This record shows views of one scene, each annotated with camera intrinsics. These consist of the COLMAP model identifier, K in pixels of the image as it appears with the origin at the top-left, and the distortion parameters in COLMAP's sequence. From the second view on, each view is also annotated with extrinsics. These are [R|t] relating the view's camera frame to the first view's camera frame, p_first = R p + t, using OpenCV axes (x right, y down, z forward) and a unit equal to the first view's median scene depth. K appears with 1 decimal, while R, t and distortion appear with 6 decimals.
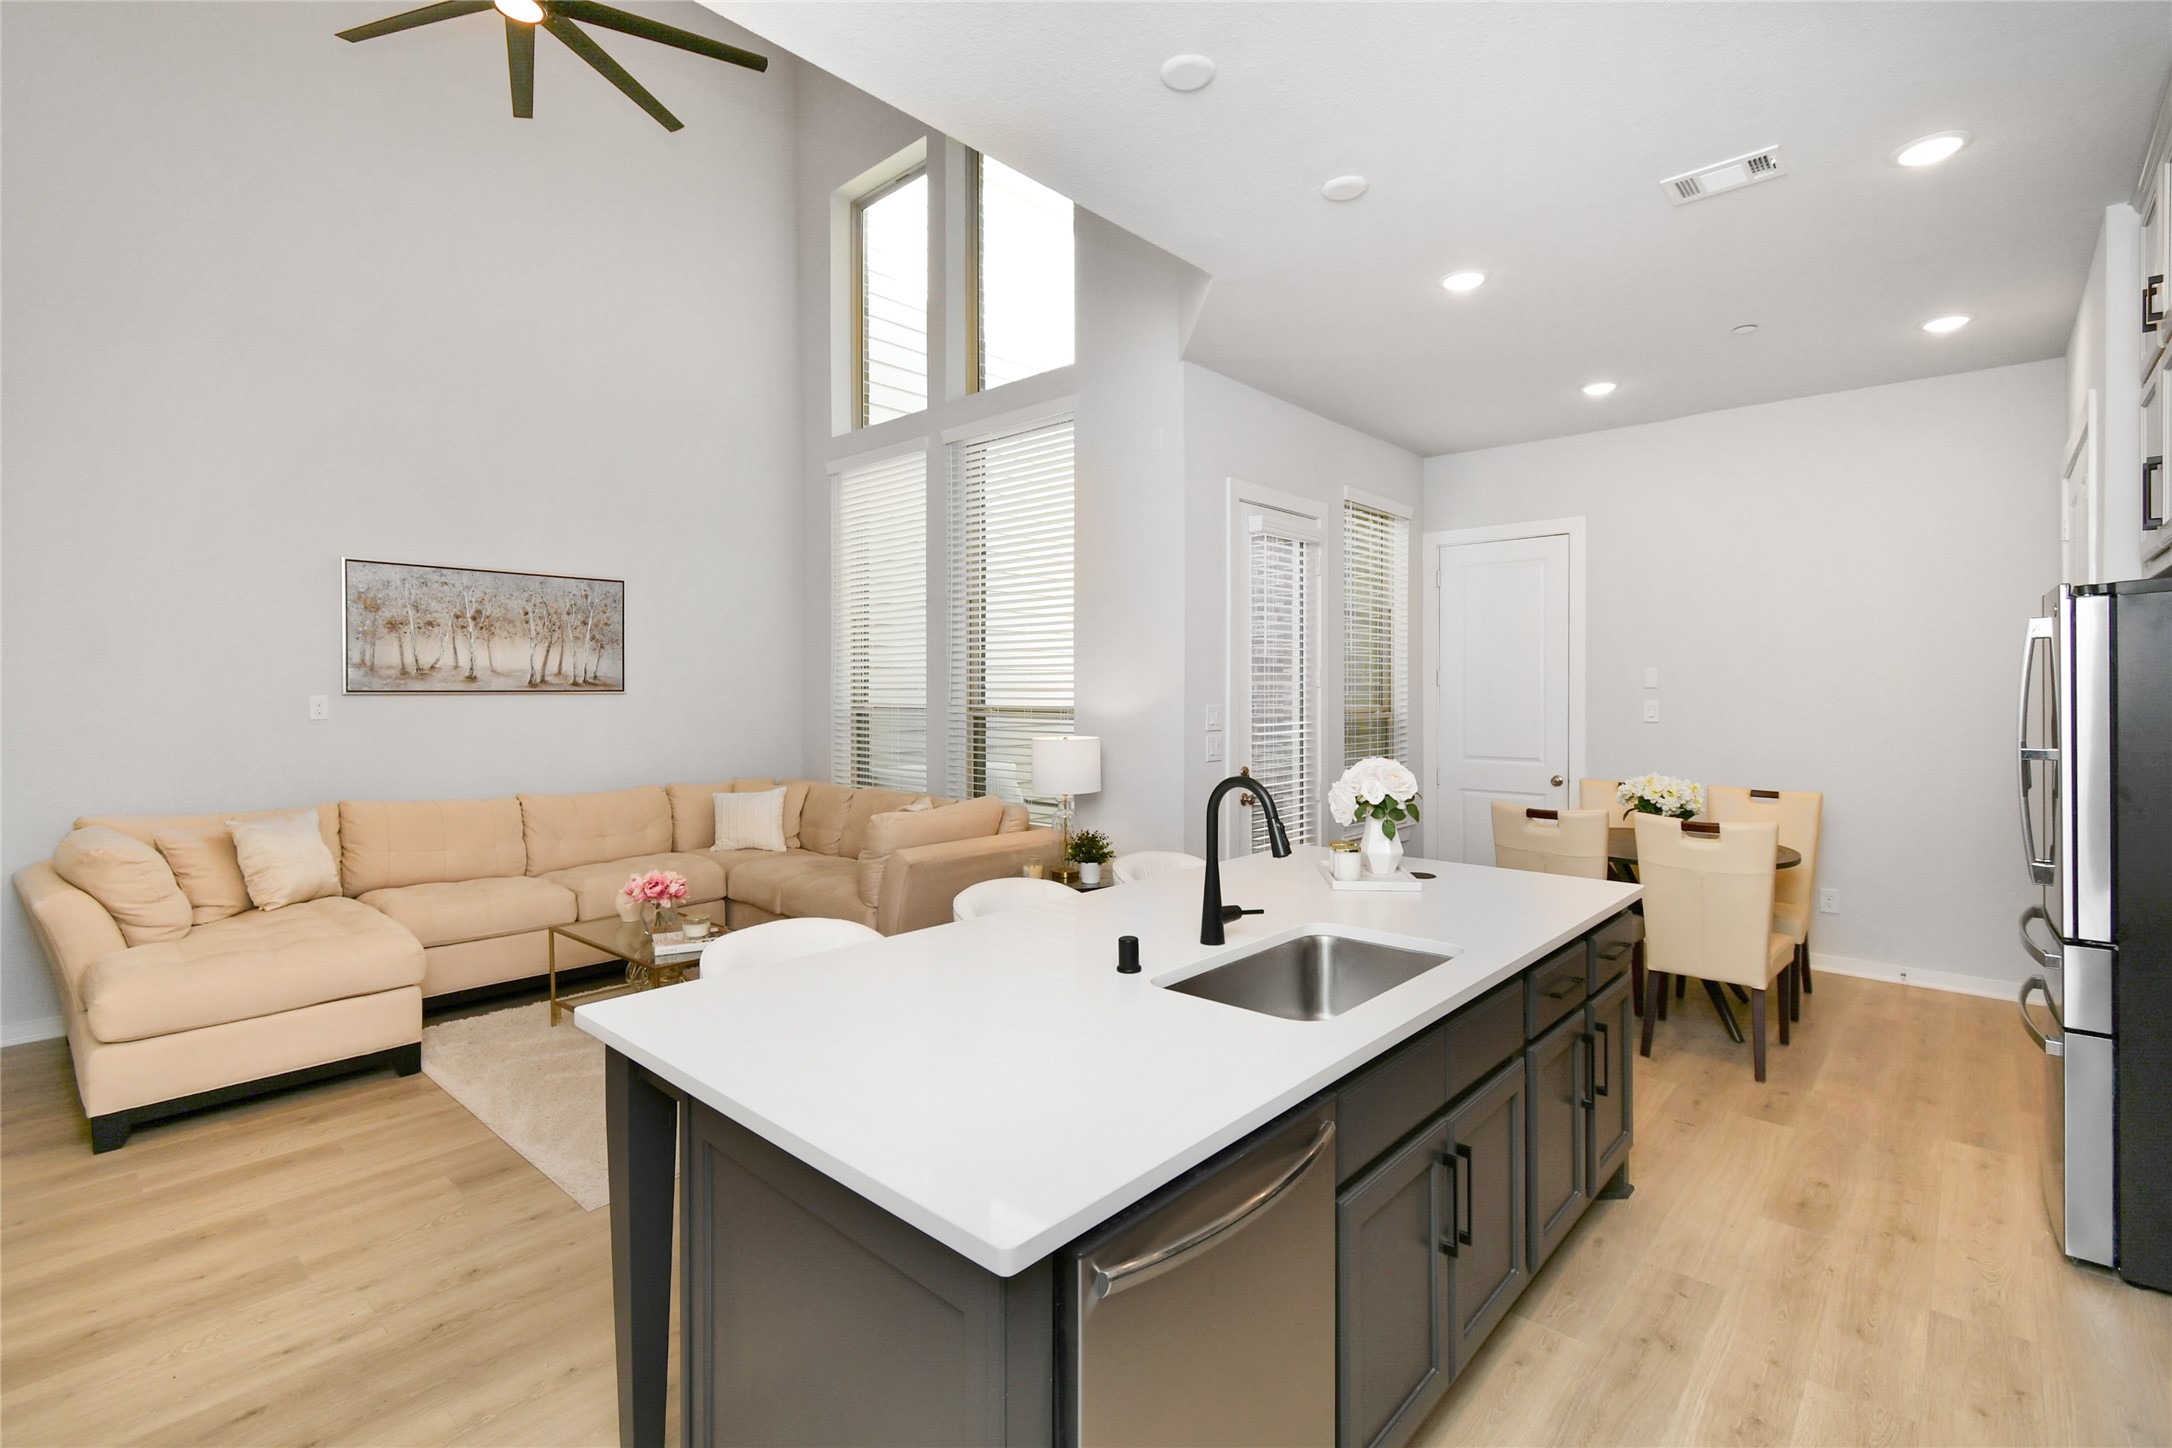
lens RADIAL K [[971.3, 0, 1089.9], [0, 971.3, 724.2], [0, 0, 1]] dist [0.017497, -0.006561]
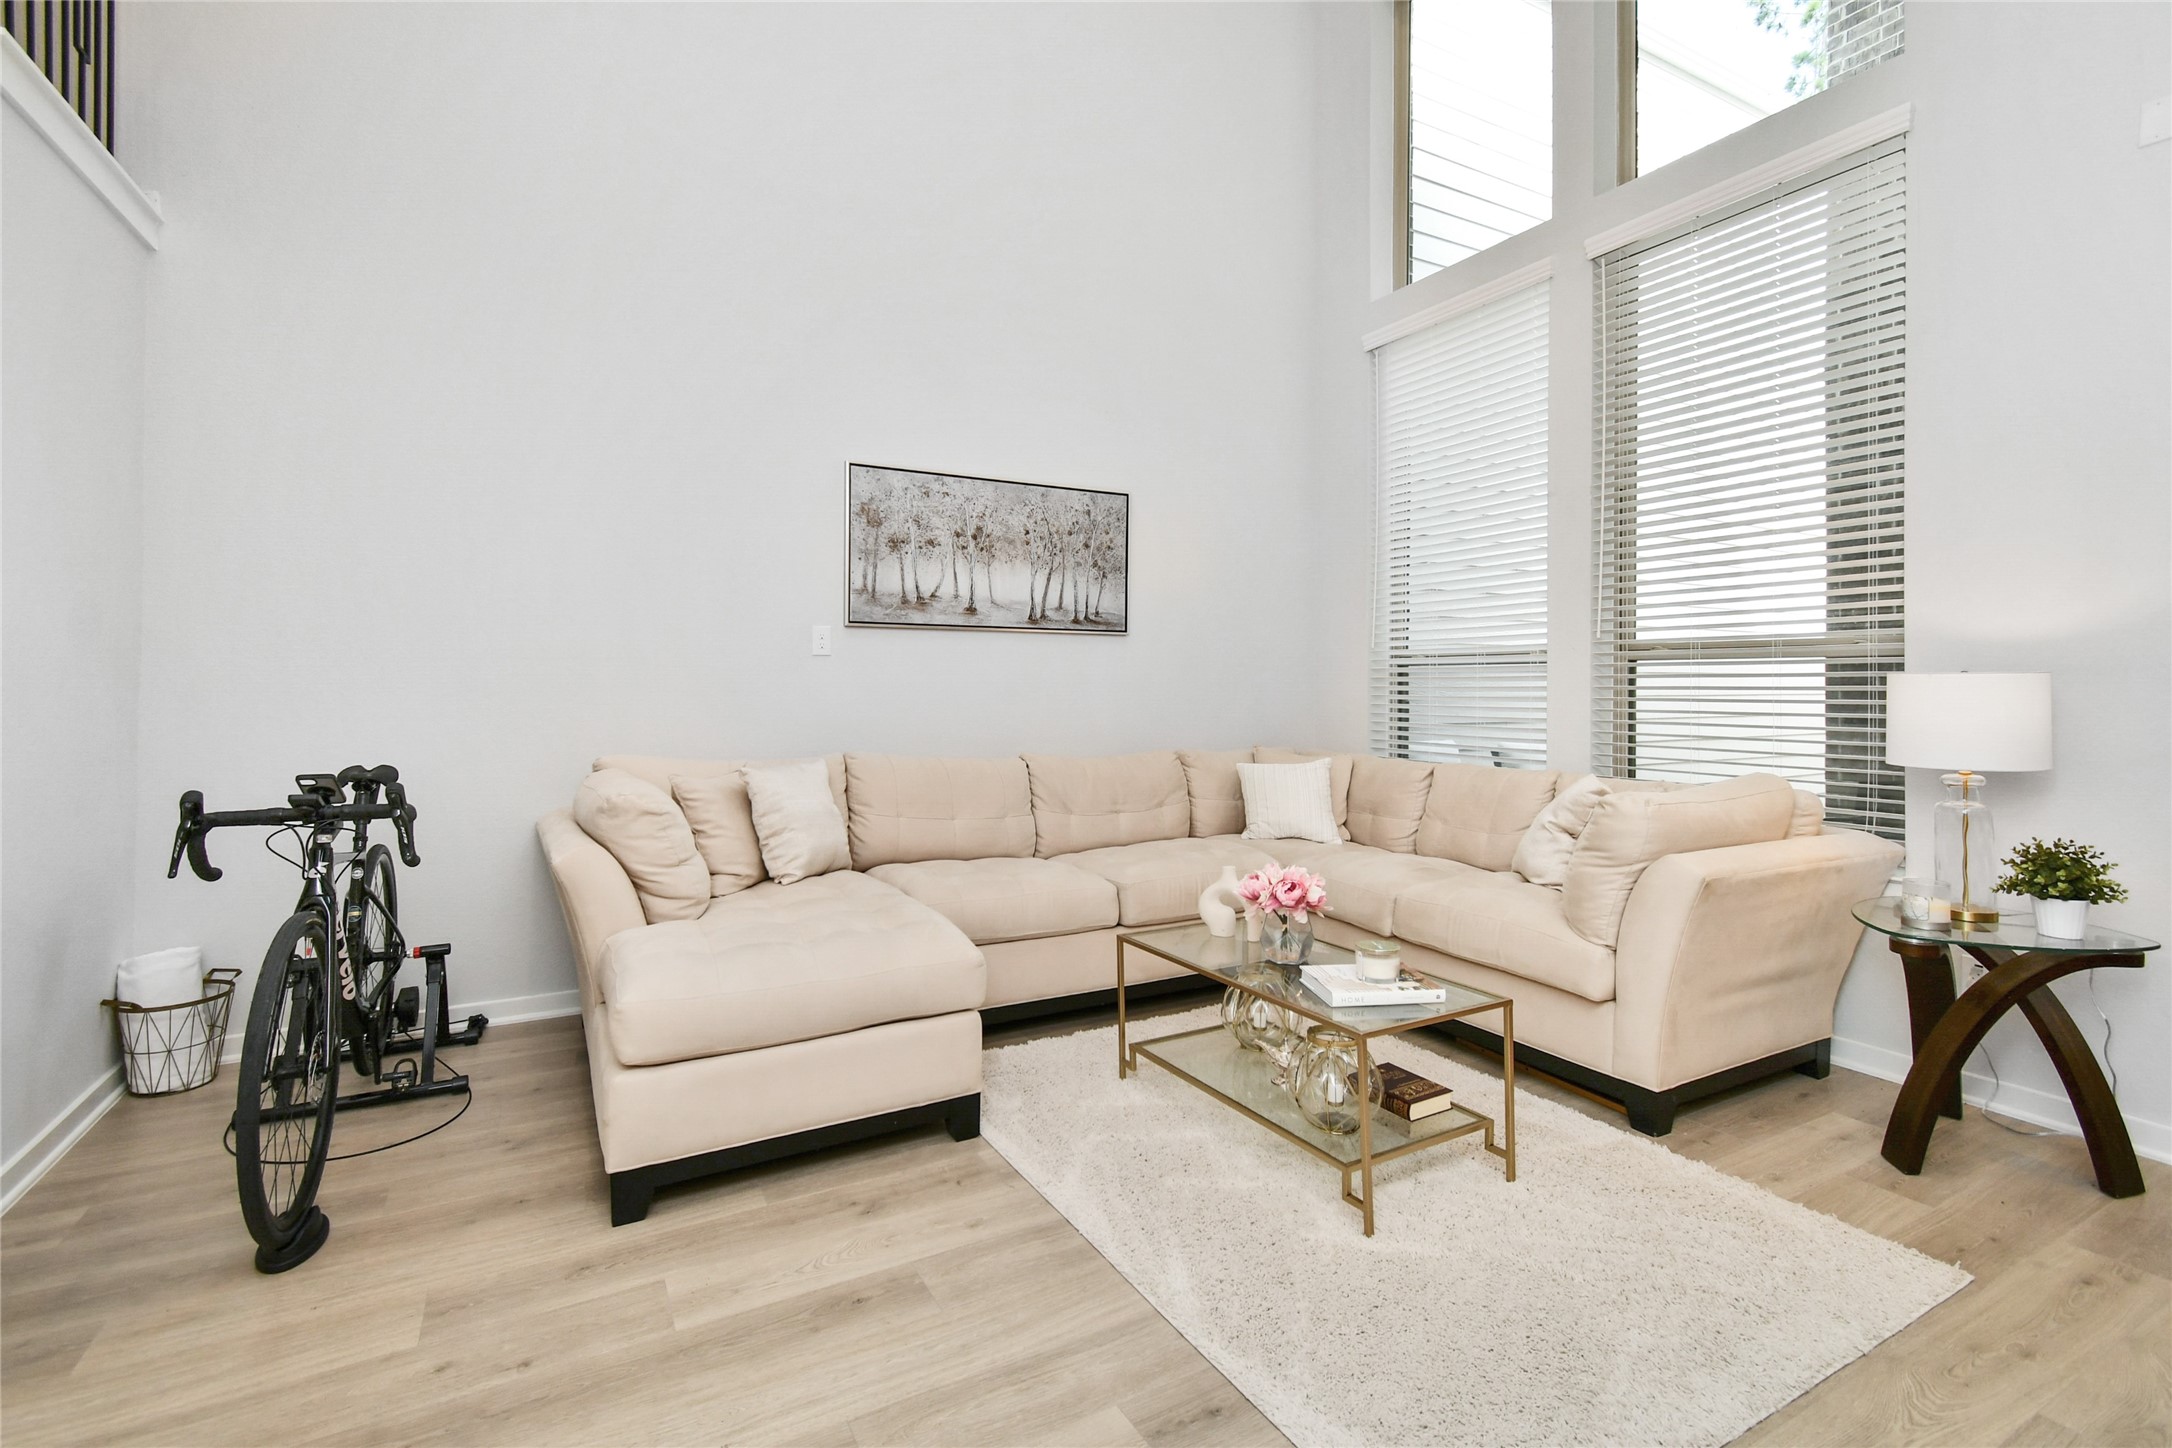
lens RADIAL K [[971.3, 0, 1089.9], [0, 971.3, 724.2], [0, 0, 1]] dist [0.017497, -0.006561]
pose [[0.947926, 0.017095, -0.318031, -0.297486], [-0.016344, 0.999854, 0.005029, 0.044905], [0.318070, 0.000430, 0.948067, 0.279630]]
